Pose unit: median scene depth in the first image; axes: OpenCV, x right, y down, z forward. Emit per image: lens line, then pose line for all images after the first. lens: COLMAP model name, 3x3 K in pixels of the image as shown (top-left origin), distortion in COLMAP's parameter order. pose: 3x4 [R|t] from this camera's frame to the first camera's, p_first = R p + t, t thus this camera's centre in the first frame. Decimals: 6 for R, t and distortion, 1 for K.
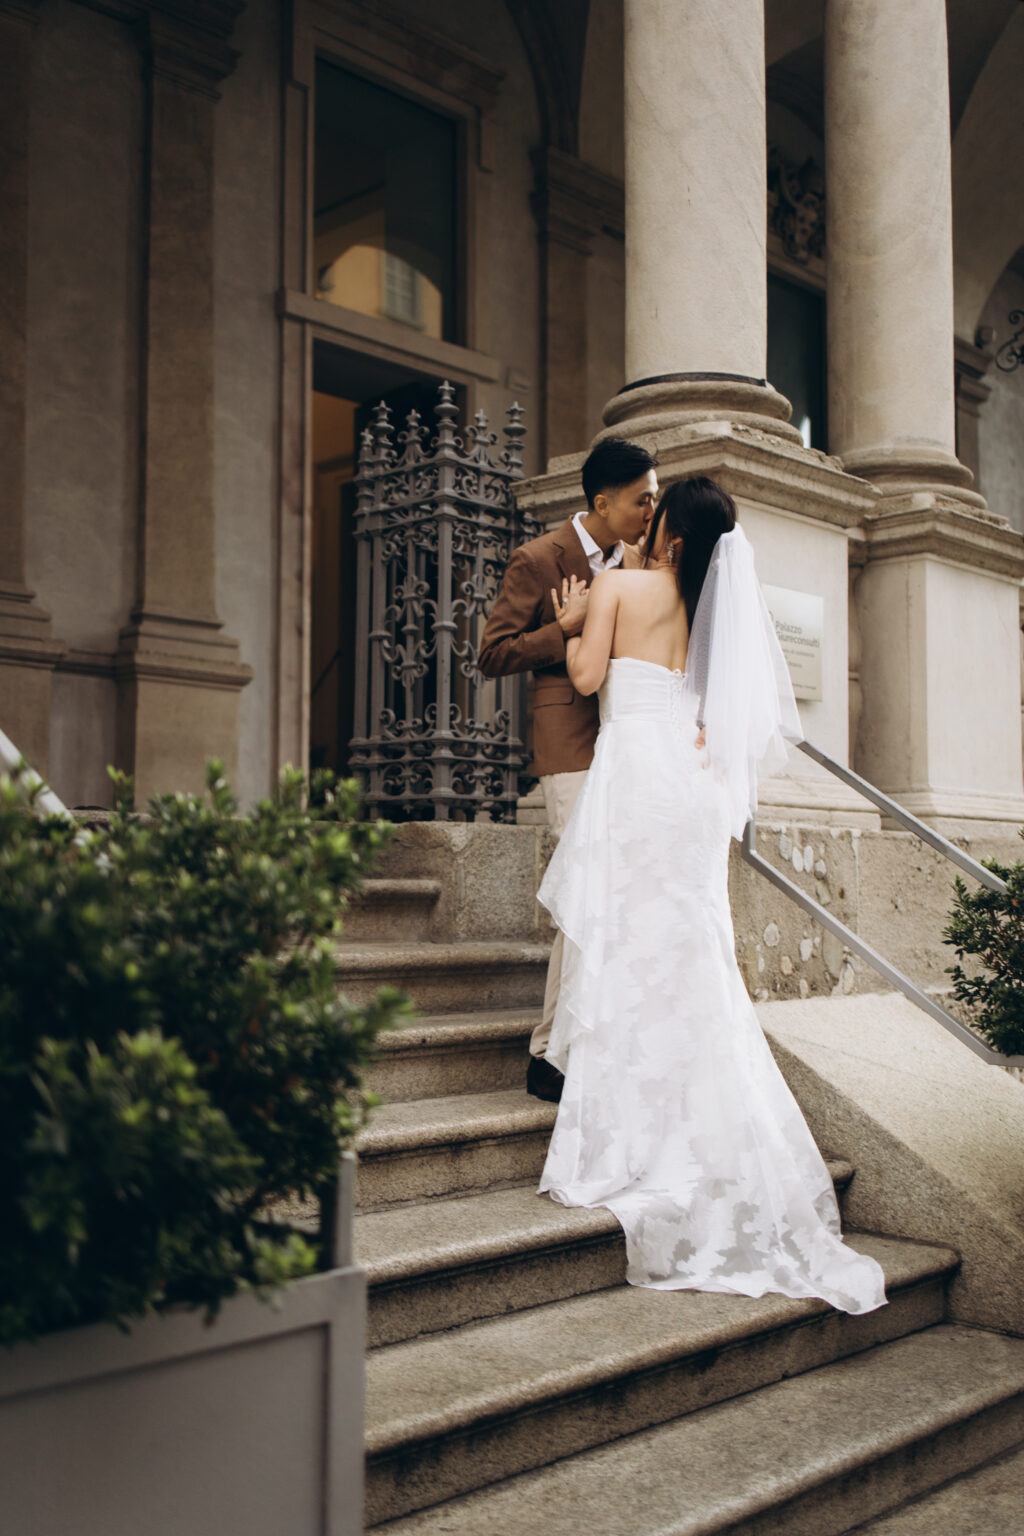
lens RADIAL K [[1638.9, 0, 486.4], [0, 1638.9, 679.1], [0, 0, 1]] dist [-0.043697, 0.000000]
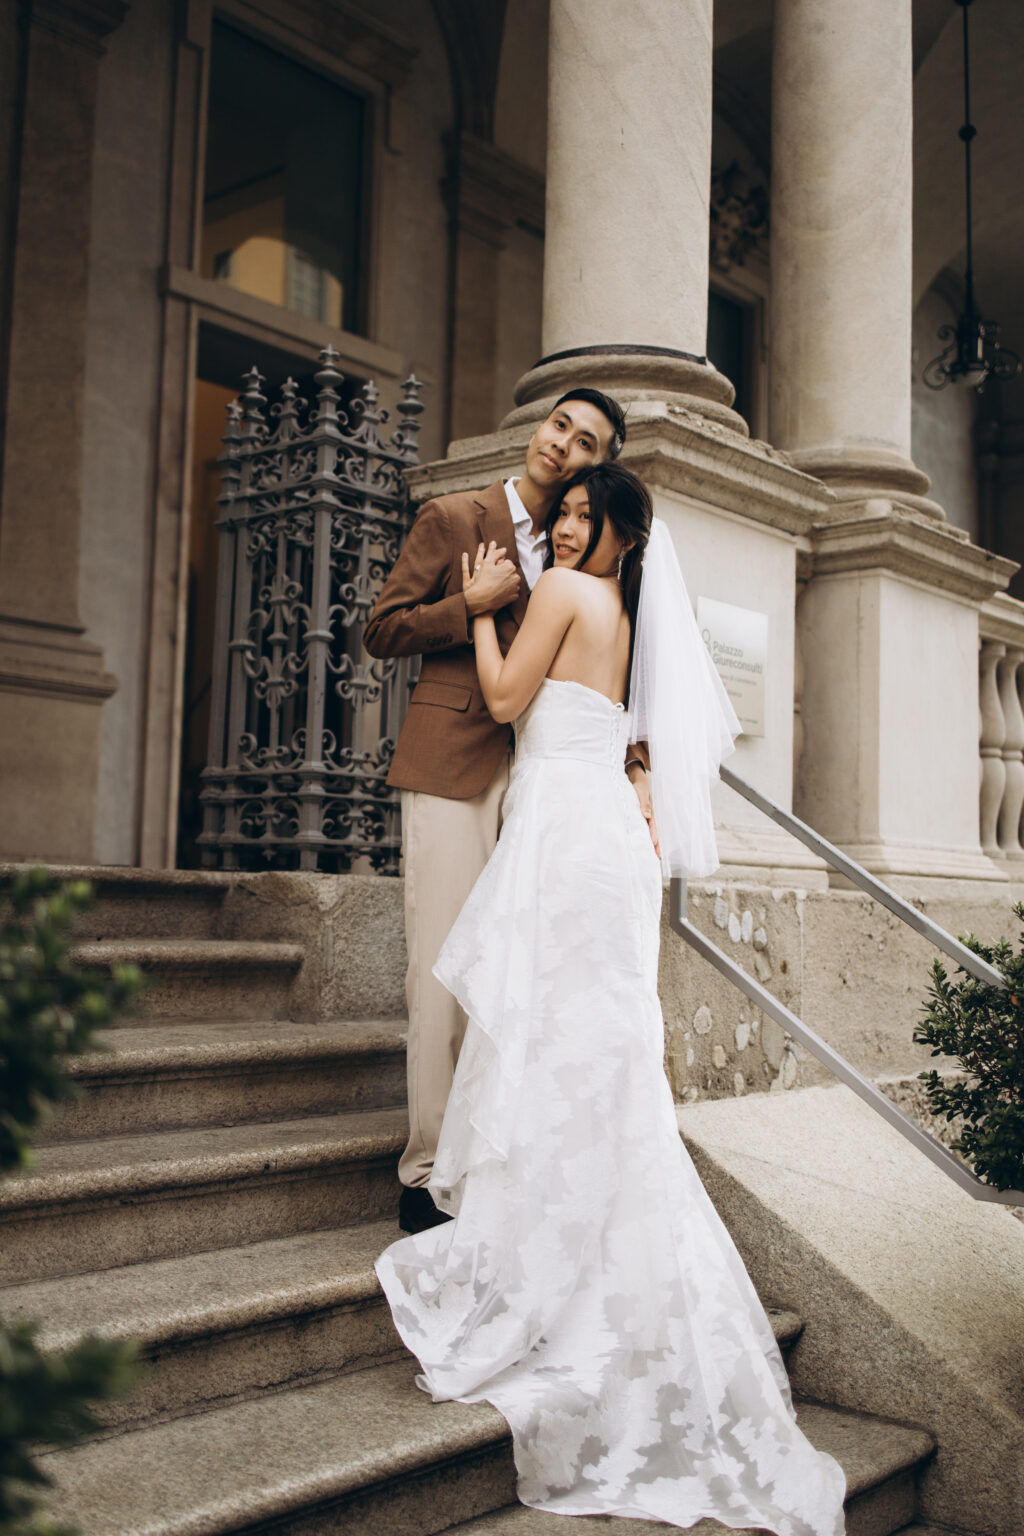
lens RADIAL K [[1638.9, 0, 515.8], [0, 1638.9, 730.0], [0, 0, 1]] dist [-0.043697, 0.000000]
pose [[0.996622, 0.024137, 0.078498, 0.009902], [-0.025762, 0.999473, 0.019758, -0.003564], [-0.077979, -0.021713, 0.996718, 0.158623]]
